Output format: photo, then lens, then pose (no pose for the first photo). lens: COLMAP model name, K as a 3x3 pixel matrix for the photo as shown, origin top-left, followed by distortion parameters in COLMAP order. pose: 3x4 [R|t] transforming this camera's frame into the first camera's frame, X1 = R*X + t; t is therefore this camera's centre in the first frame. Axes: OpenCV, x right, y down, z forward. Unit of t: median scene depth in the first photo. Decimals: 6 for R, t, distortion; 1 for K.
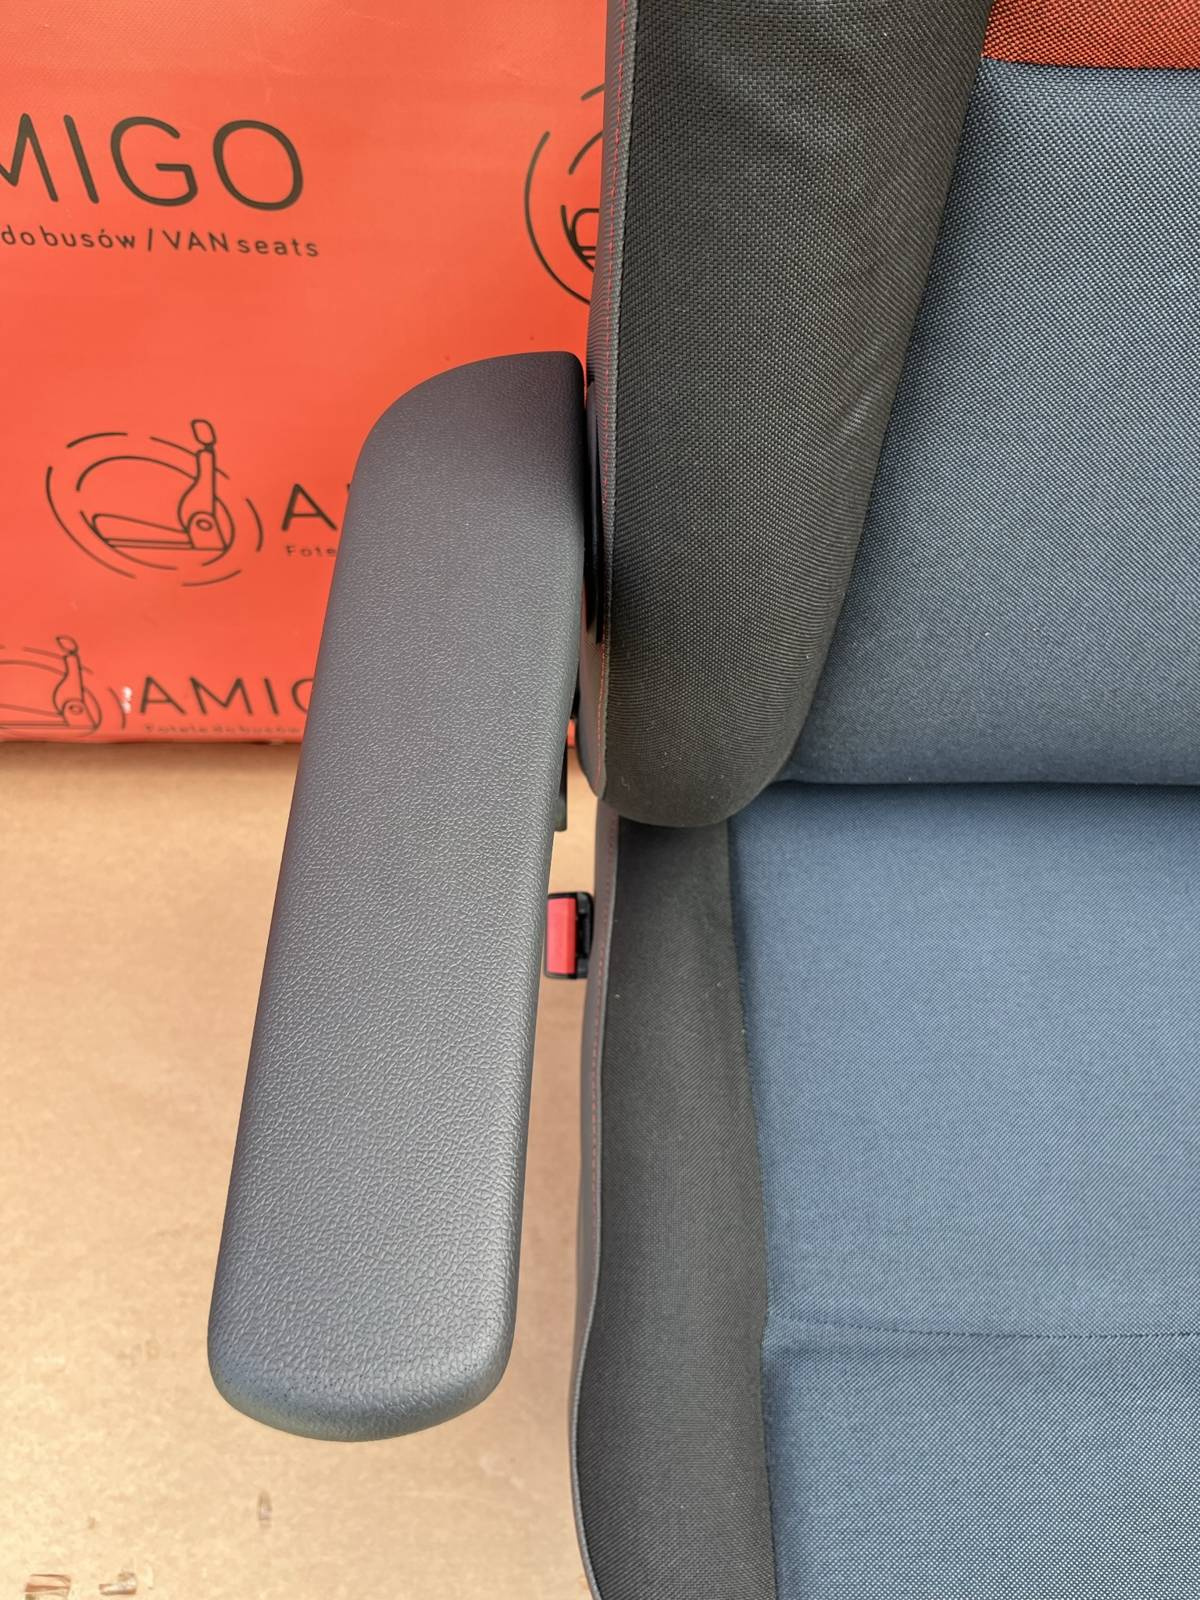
lens RADIAL K [[1220.9, 0, 615.1], [0, 1220.9, 804.5], [0, 0, 1]] dist [0.049824, -0.077327]
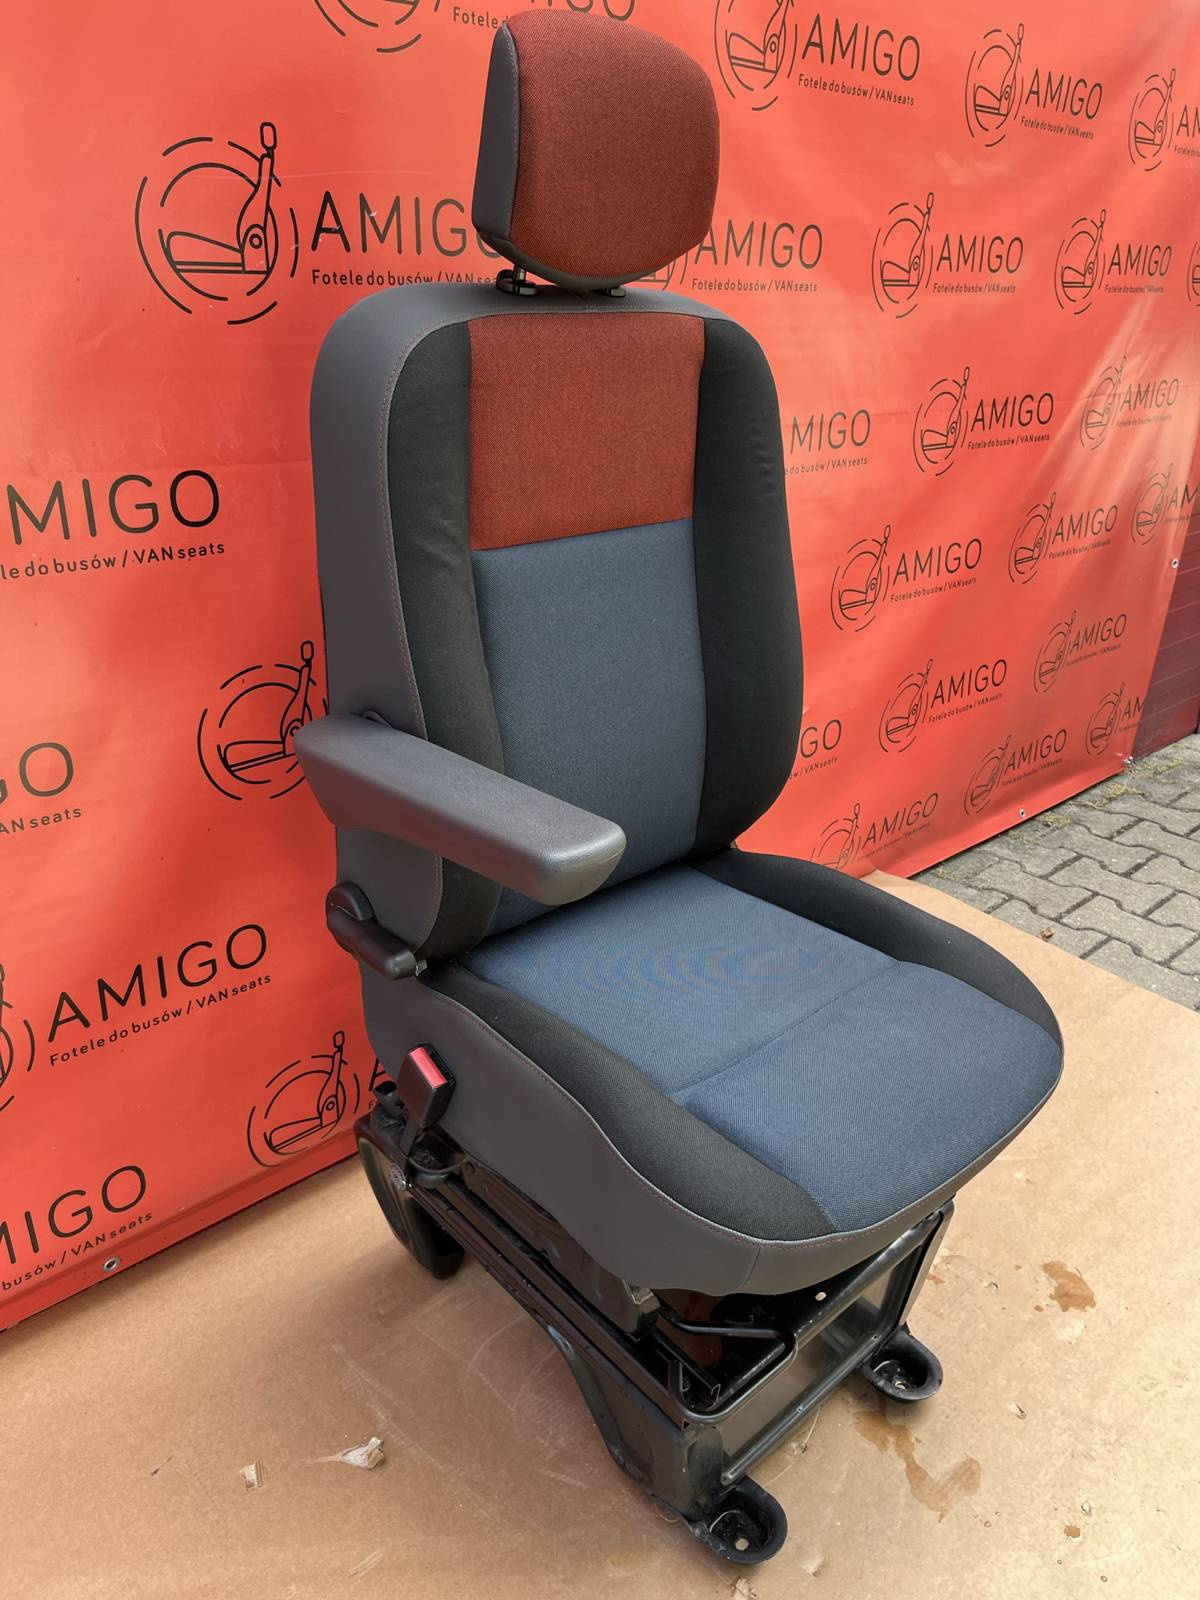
lens RADIAL K [[1220.9, 0, 601.4], [0, 1220.9, 808.5], [0, 0, 1]] dist [0.049824, -0.077327]
pose [[0.736117, -0.280344, 0.616067, -0.593733], [0.589591, 0.712623, -0.380200, 0.472560], [-0.332437, 0.643099, 0.689862, -0.305044]]
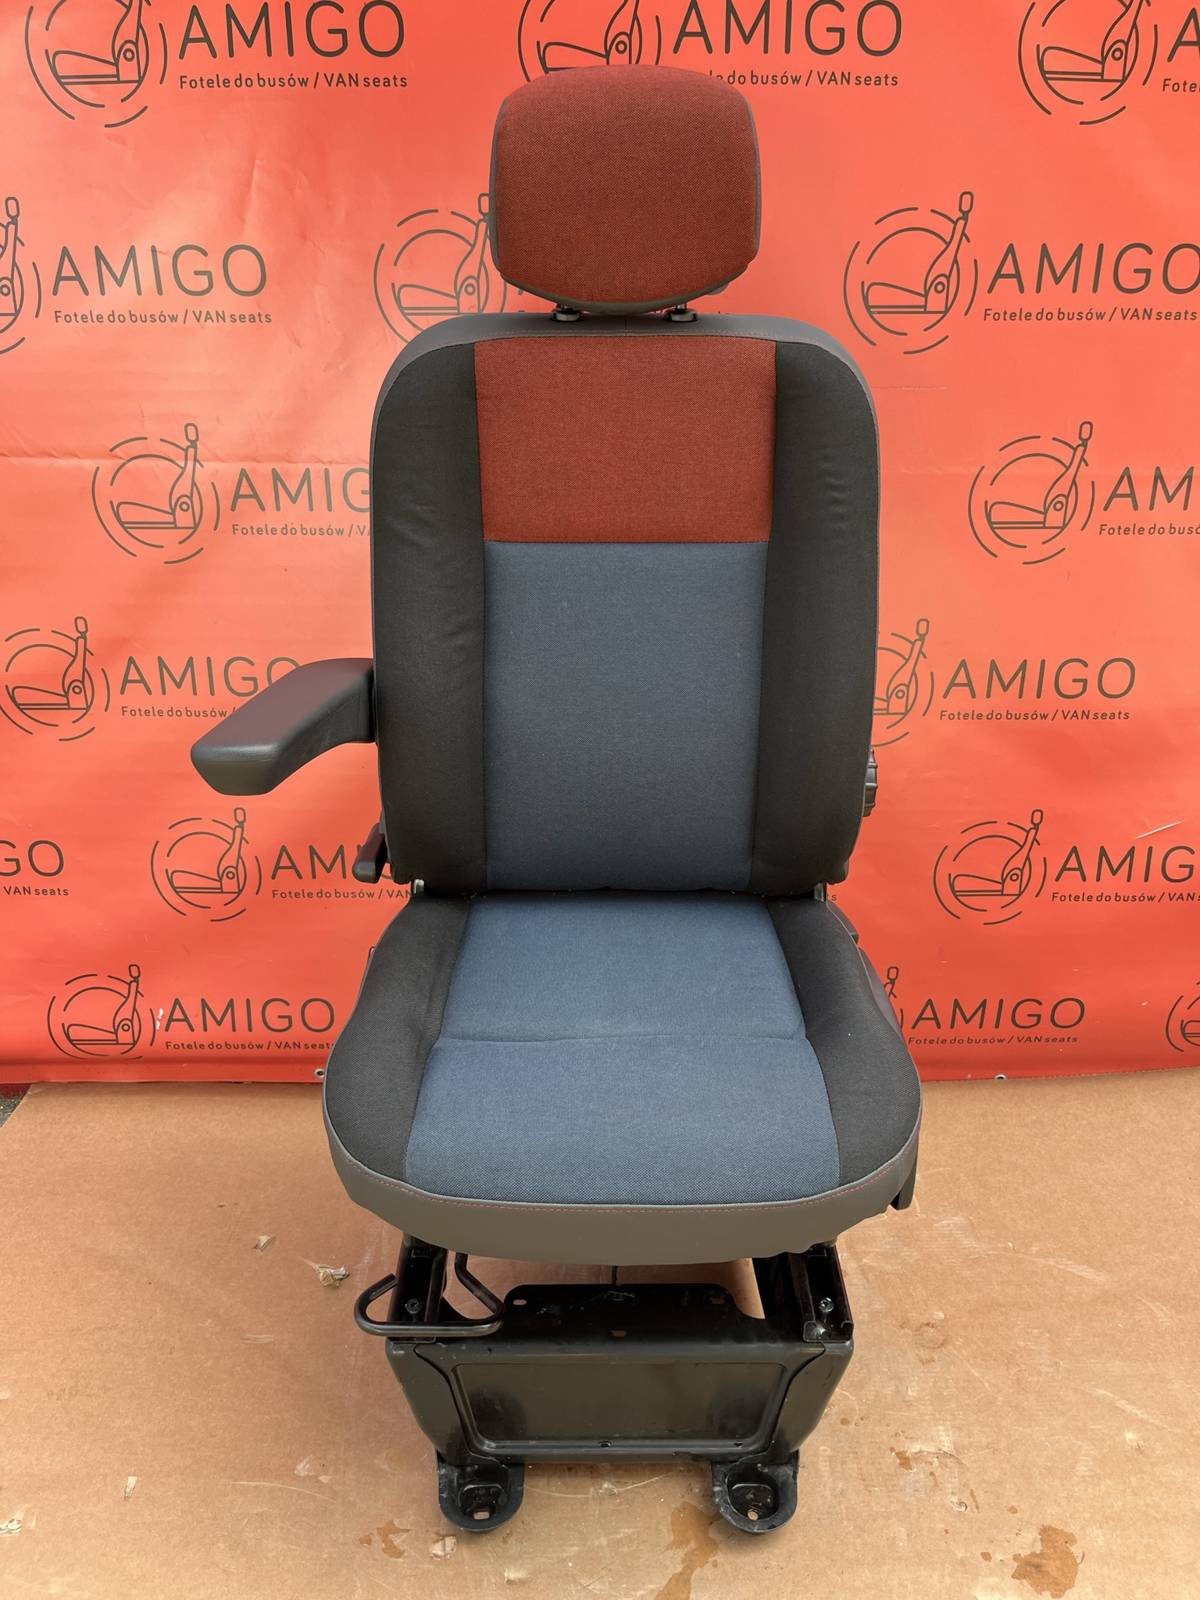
lens RADIAL K [[1220.9, 0, 603.1], [0, 1220.9, 796.9], [0, 0, 1]] dist [0.049824, -0.077327]
pose [[0.999060, -0.027935, -0.033140, 0.294578], [0.000278, 0.768707, -0.639601, 0.873015], [0.043343, 0.638991, 0.767993, -0.475127]]
